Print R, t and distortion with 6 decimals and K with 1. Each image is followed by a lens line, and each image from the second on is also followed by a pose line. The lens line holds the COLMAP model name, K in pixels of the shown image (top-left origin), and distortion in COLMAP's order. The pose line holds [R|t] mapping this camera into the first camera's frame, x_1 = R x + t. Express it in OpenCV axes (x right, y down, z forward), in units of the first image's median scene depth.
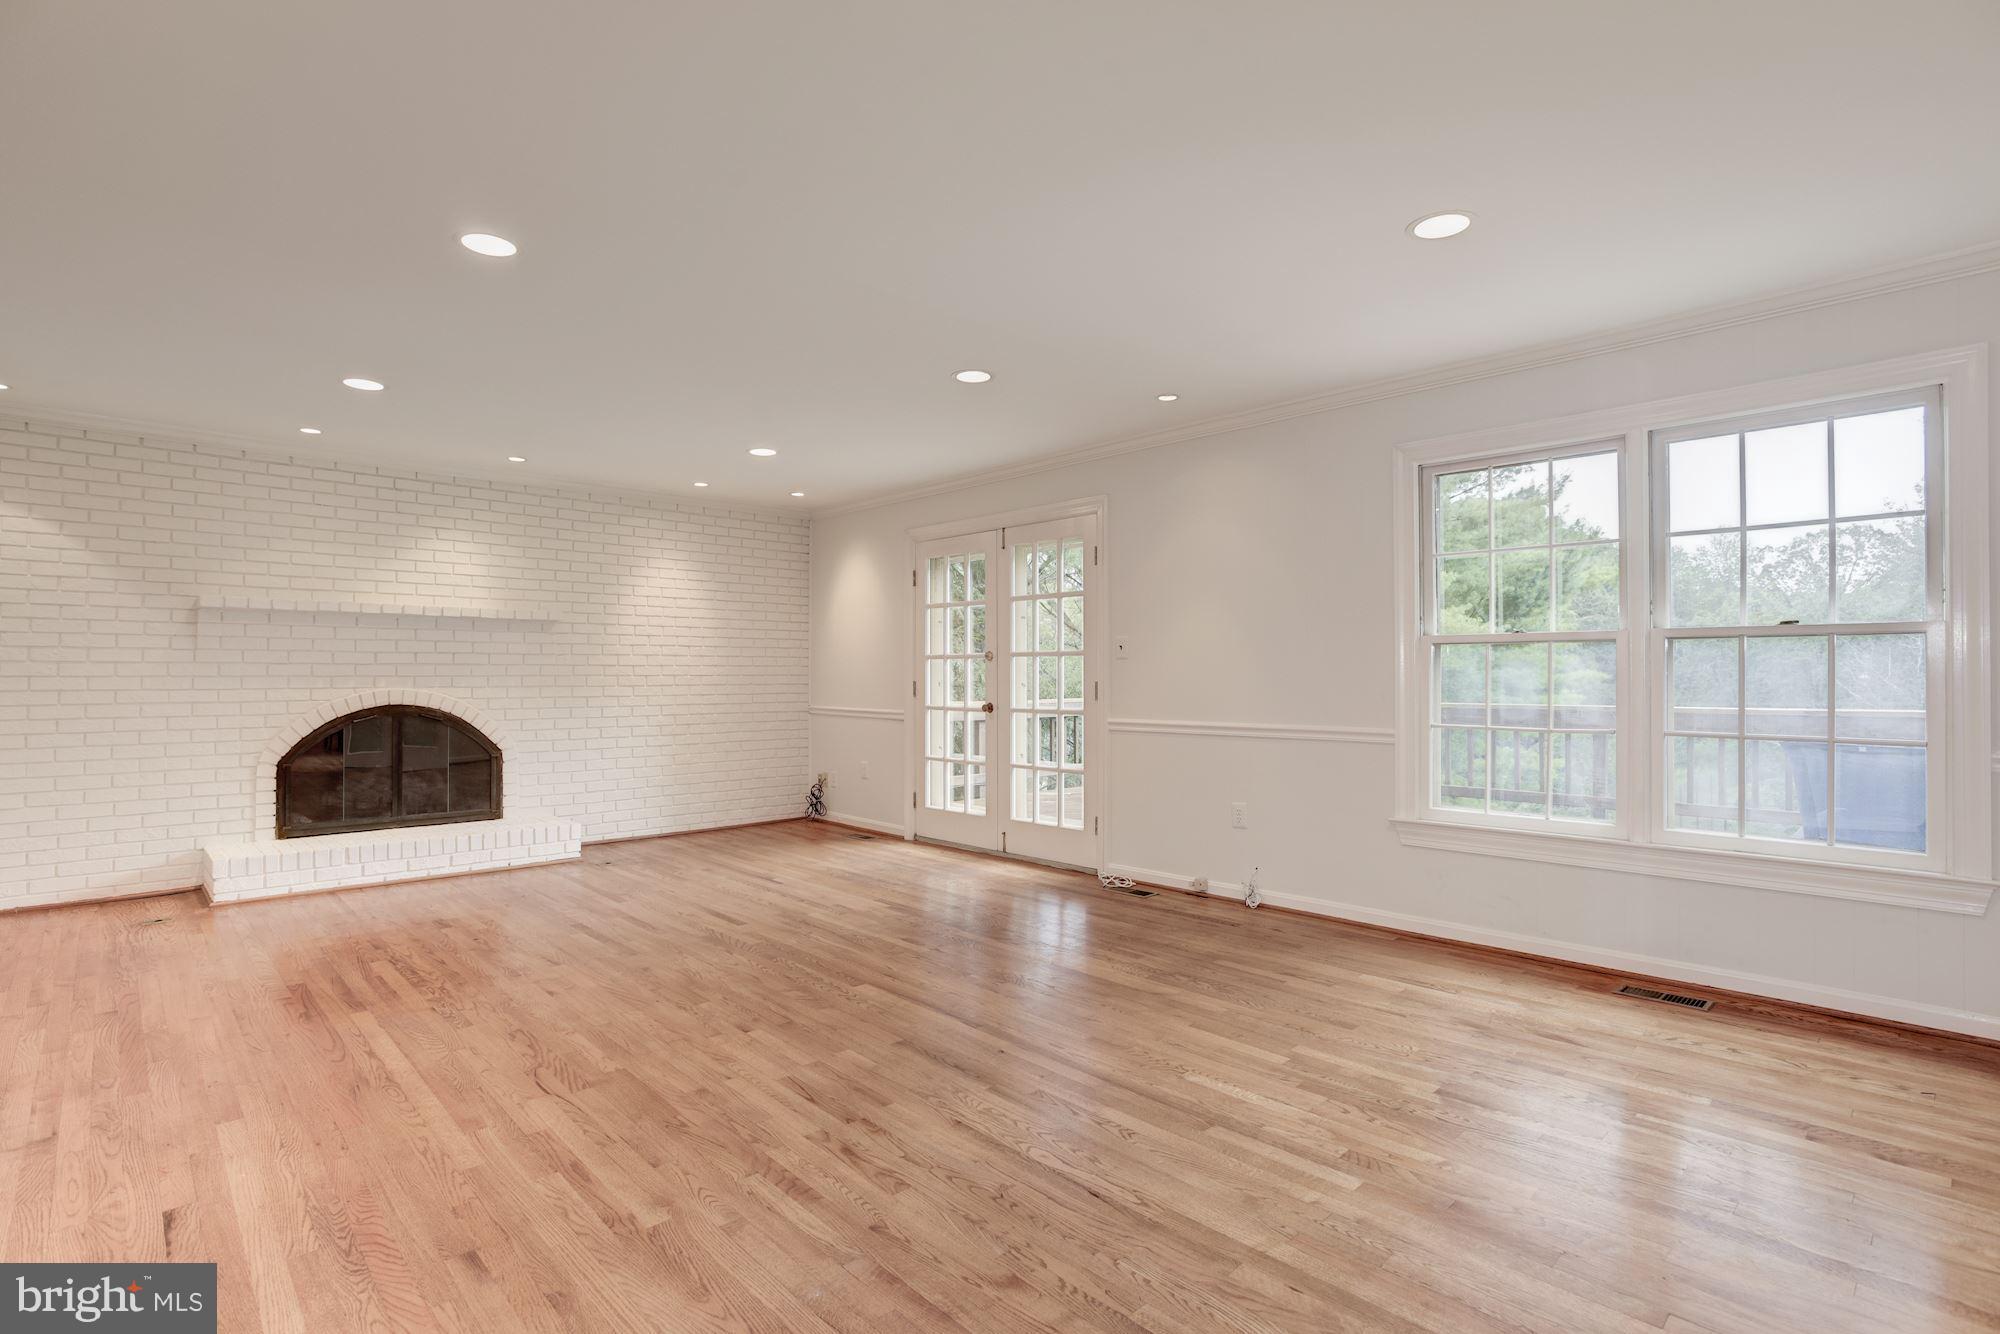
lens RADIAL K [[966.2, 0, 984.4], [0, 966.2, 654.4], [0, 0, 1]] dist [-0.018936, 0.003538]
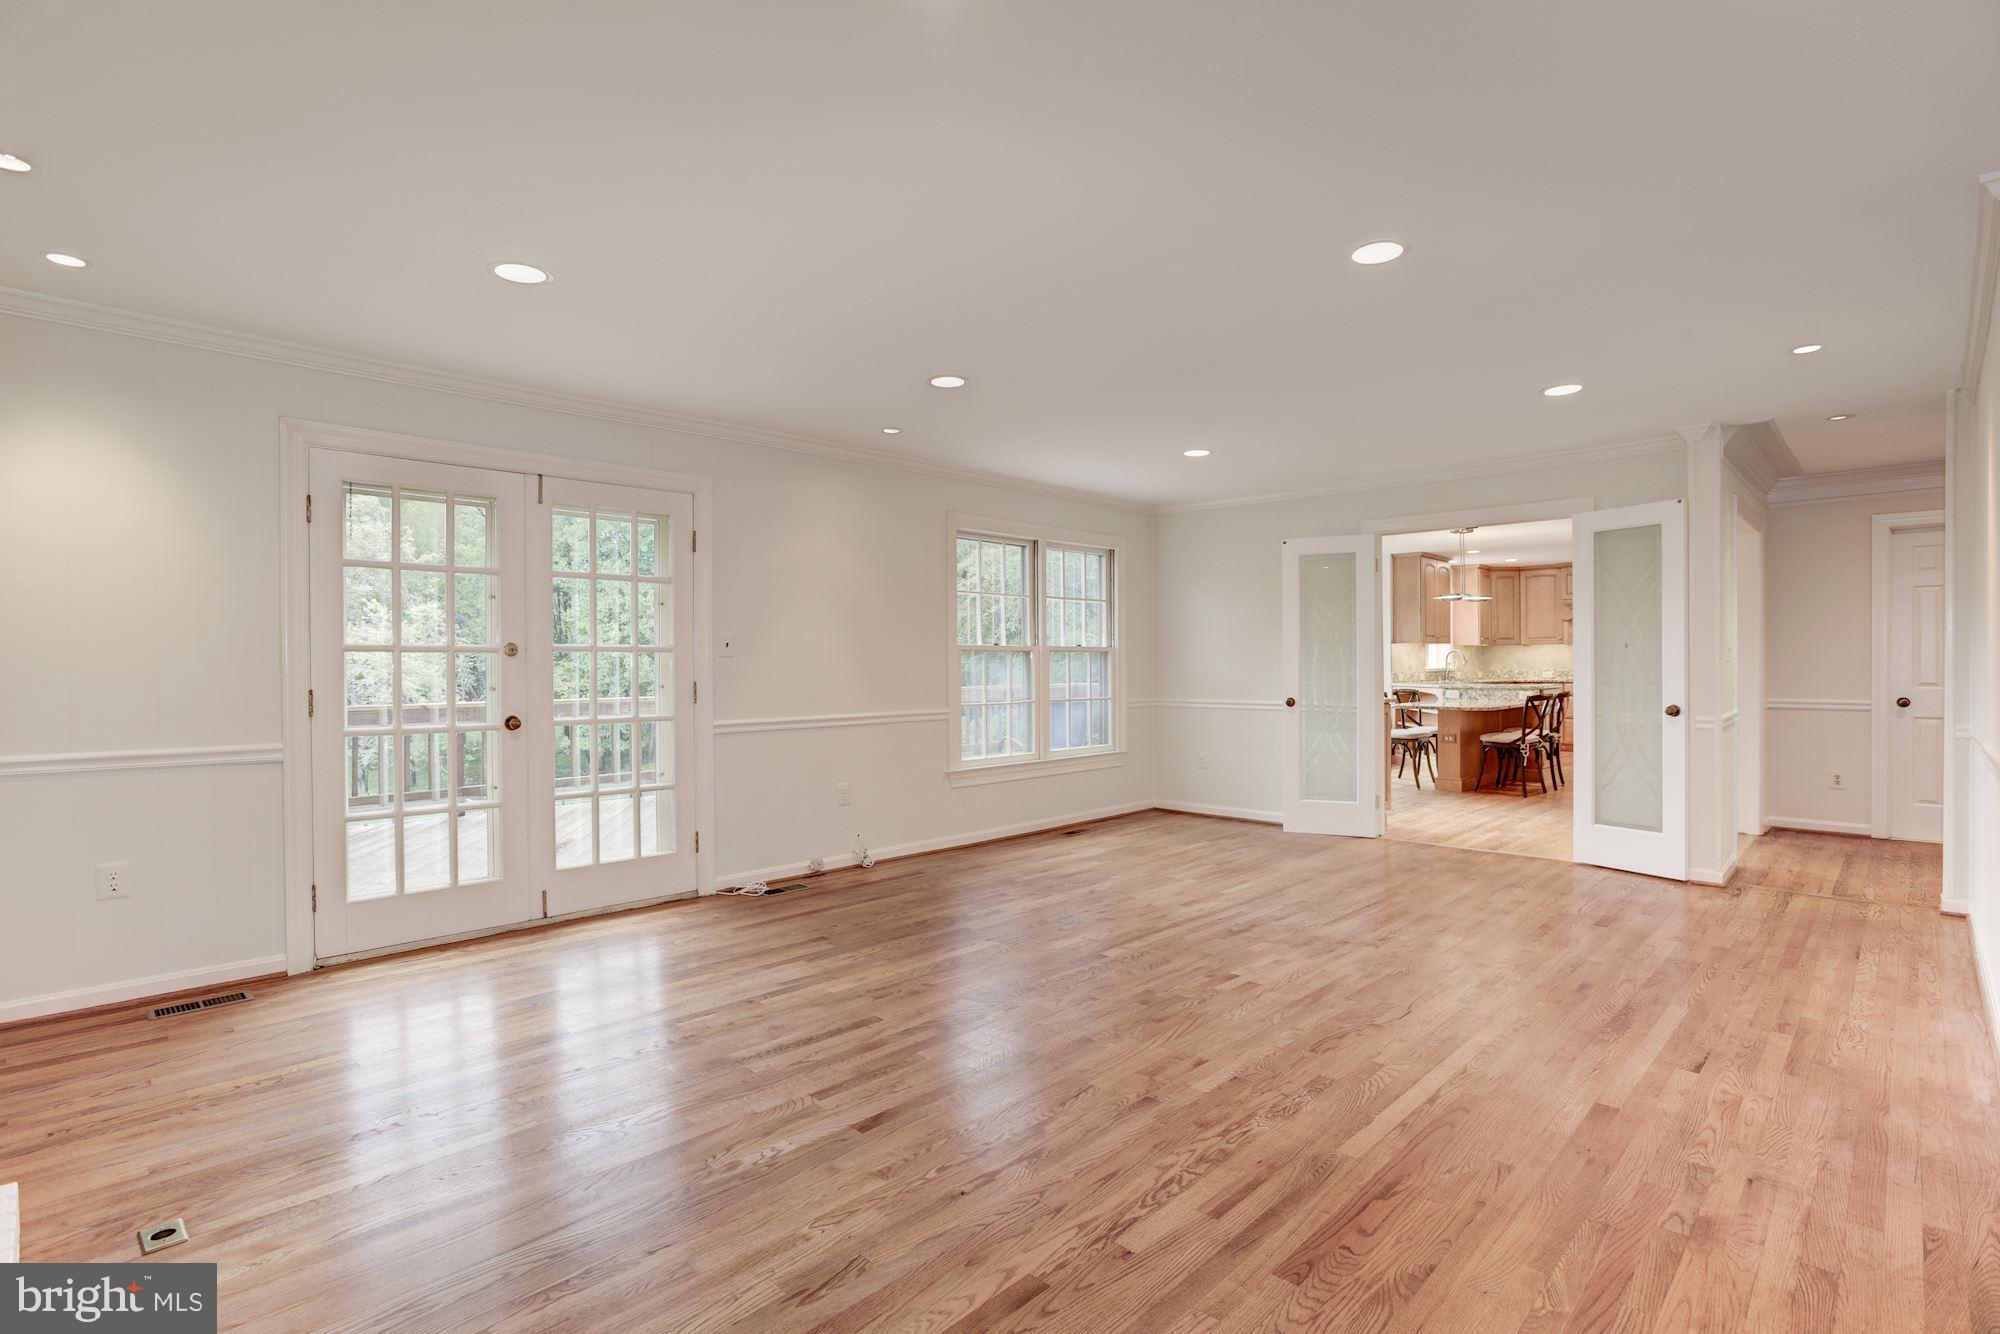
lens RADIAL K [[966.2, 0, 997.9], [0, 966.2, 675.0], [0, 0, 1]] dist [-0.018936, 0.003538]
pose [[-0.060760, -0.010858, 0.998093, -1.097231], [-0.022132, 0.999710, 0.009528, 0.008292], [-0.997907, -0.021511, -0.060983, 1.062834]]
